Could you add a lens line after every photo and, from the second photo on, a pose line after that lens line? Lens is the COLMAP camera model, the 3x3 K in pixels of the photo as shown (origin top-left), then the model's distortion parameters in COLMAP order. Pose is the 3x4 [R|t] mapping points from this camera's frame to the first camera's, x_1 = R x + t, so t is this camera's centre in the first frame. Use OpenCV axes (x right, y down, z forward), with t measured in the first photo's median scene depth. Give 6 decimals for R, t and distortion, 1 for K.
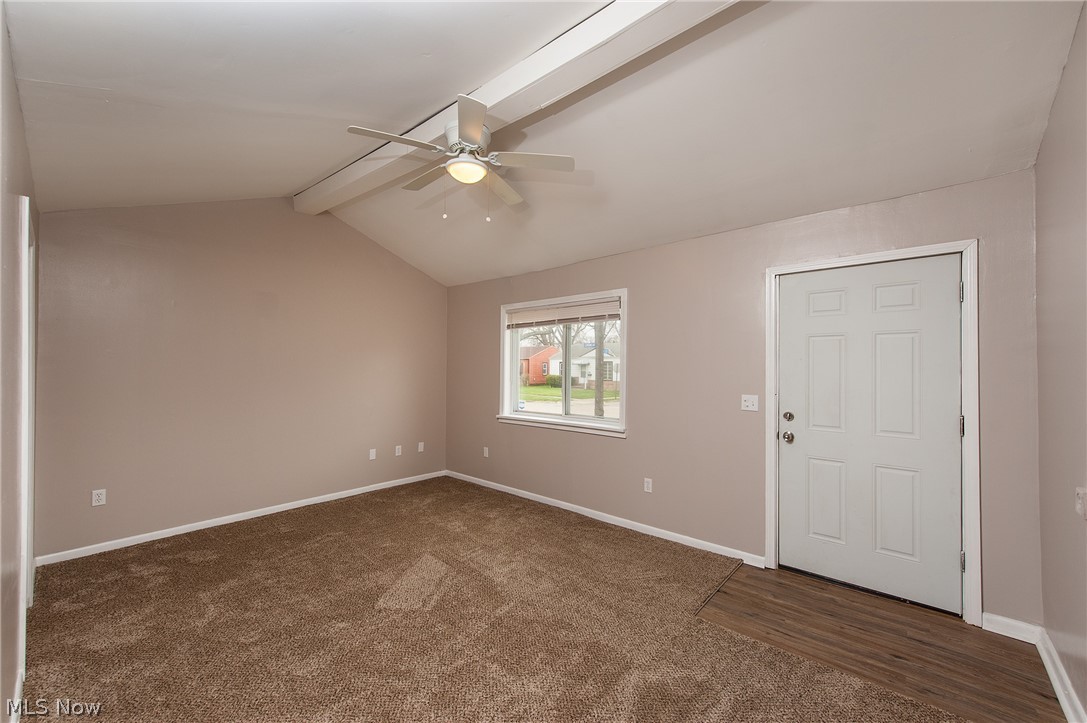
lens RADIAL K [[430.8, 0, 543.5], [0, 430.8, 361.5], [0, 0, 1]] dist [-0.000417, -0.000285]
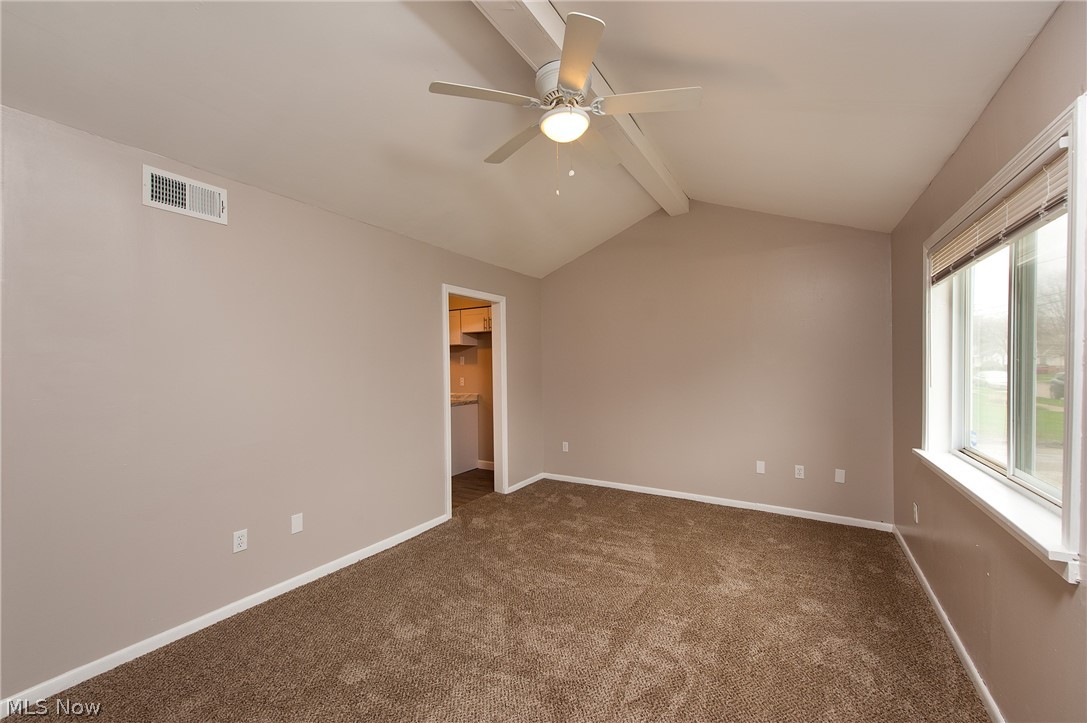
lens RADIAL K [[418.9, 0, 541.9], [0, 418.9, 354.8], [0, 0, 1]] dist [0.000430, -0.000141]
pose [[0.204312, -0.025628, -0.978570, 0.516448], [0.007838, 0.999668, -0.024544, 0.030445], [0.978875, -0.002656, 0.204445, 0.714687]]
